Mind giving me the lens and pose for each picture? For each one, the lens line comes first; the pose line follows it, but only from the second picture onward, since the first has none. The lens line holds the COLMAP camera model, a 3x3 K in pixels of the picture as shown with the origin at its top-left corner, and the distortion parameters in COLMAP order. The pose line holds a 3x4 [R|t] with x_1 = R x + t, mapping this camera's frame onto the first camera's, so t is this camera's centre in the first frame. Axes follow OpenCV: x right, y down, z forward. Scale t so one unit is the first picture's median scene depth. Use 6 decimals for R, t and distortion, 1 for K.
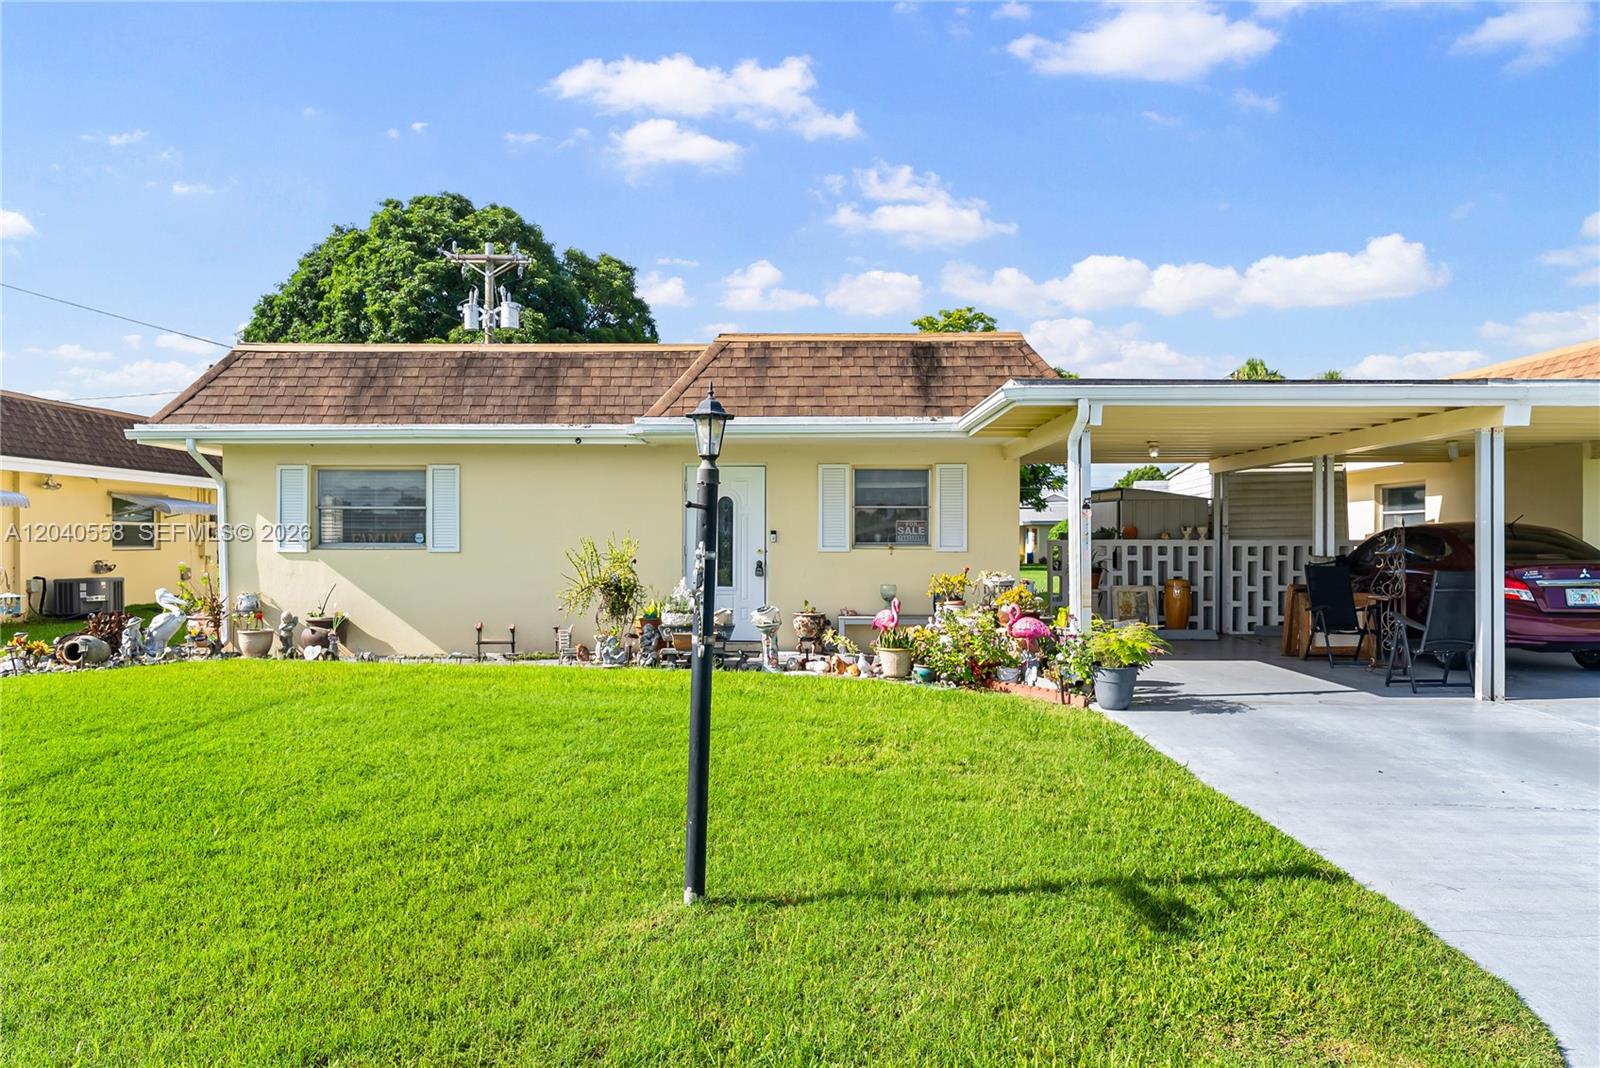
lens RADIAL K [[1040.9, 0, 798.1], [0, 1040.9, 543.4], [0, 0, 1]] dist [0.004422, -0.000937]
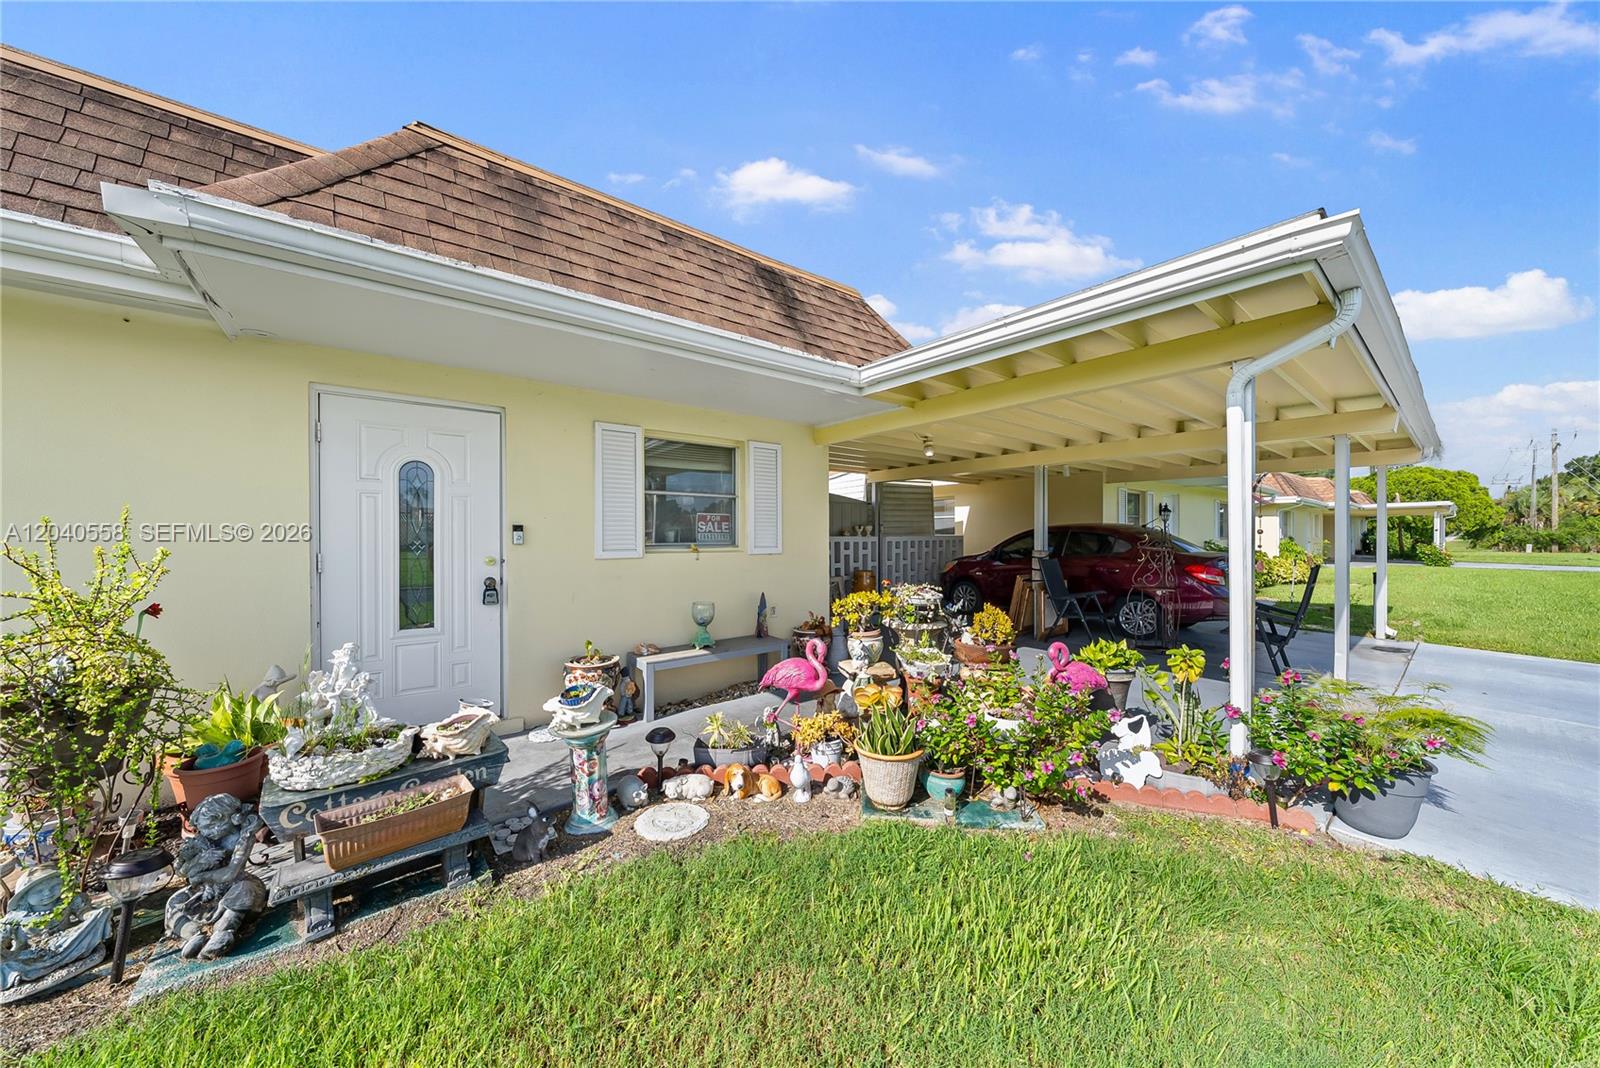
lens RADIAL K [[546.8, 0, 803.5], [0, 546.8, 538.8], [0, 0, 1]] dist [-0.007969, -0.000043]
pose [[0.768549, -0.007127, 0.639752, -0.096576], [0.004493, 0.999973, 0.005743, -0.005583], [-0.639776, -0.001539, 0.768560, 0.661228]]
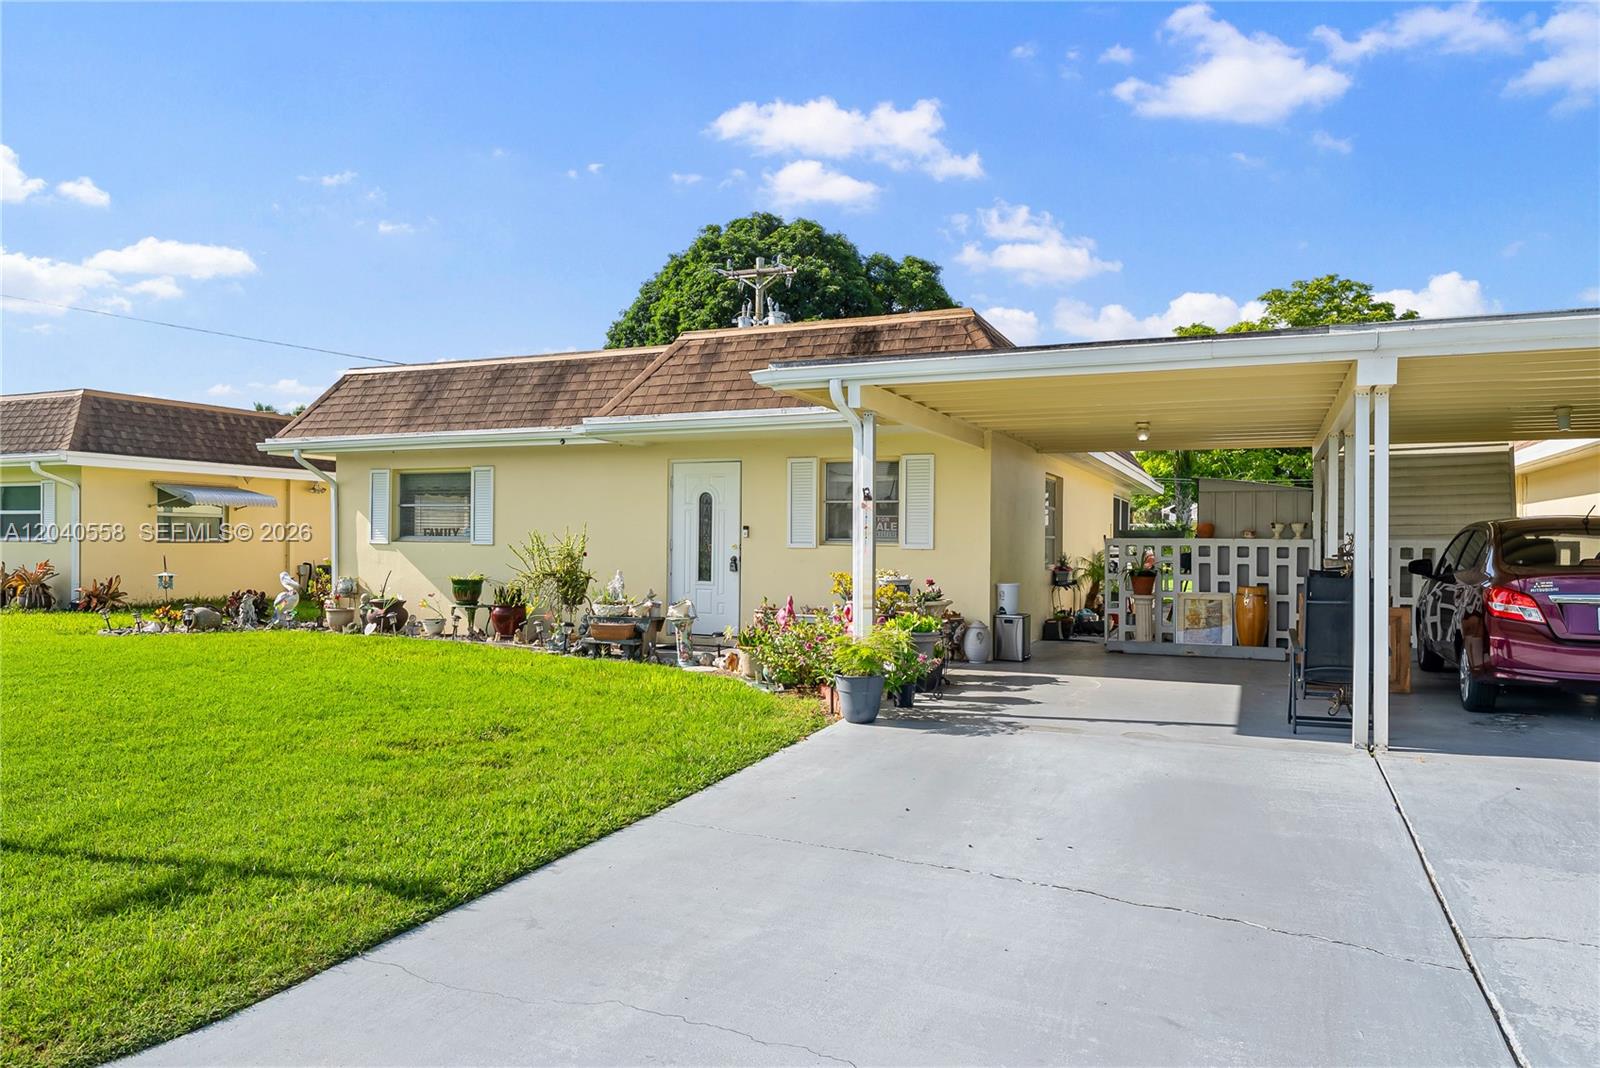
lens RADIAL K [[1040.9, 0, 798.1], [0, 1040.9, 543.4], [0, 0, 1]] dist [0.004422, -0.000937]
pose [[0.920042, 0.008762, -0.391722, 0.413355], [-0.008817, 0.999960, 0.001659, 0.002355], [0.391721, 0.001927, 0.920082, 0.101939]]
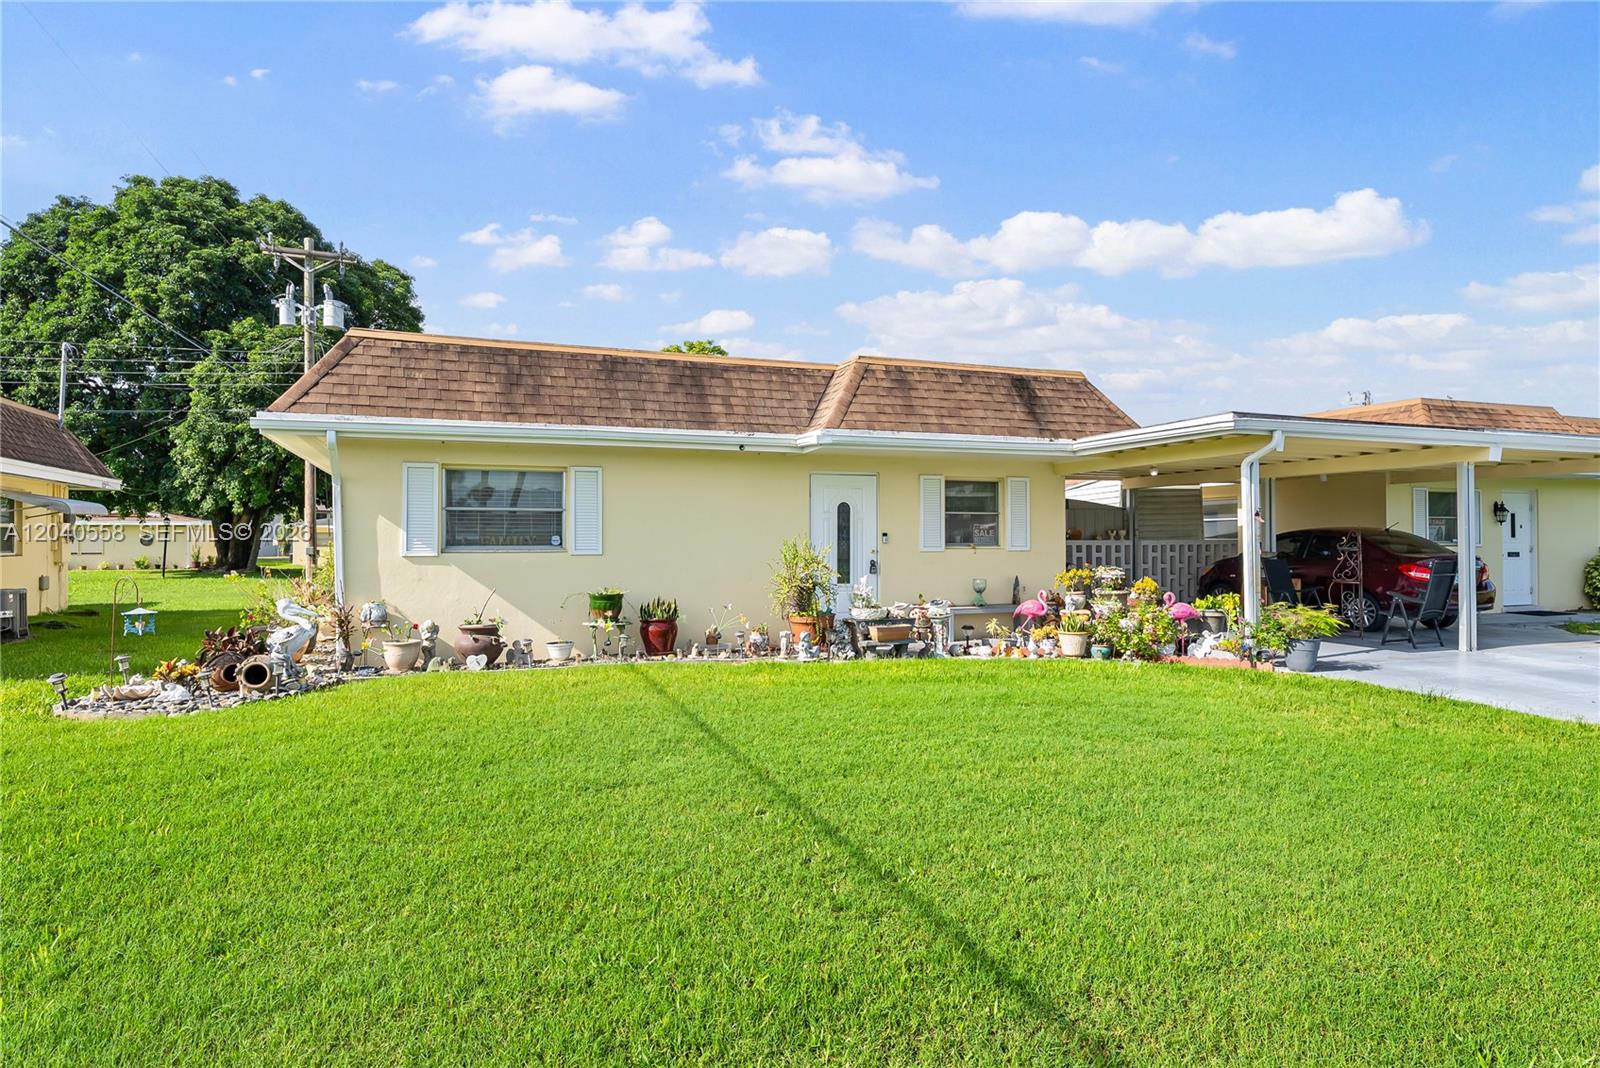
lens RADIAL K [[905.6, 0, 800.0], [0, 905.6, 534.0], [0, 0, 1]] dist [0.004118, -0.000007]
pose [[0.930880, -0.000411, 0.365324, -0.467718], [0.004673, 0.999931, -0.010784, -0.001115], [-0.365294, 0.011746, 0.930818, 0.121032]]
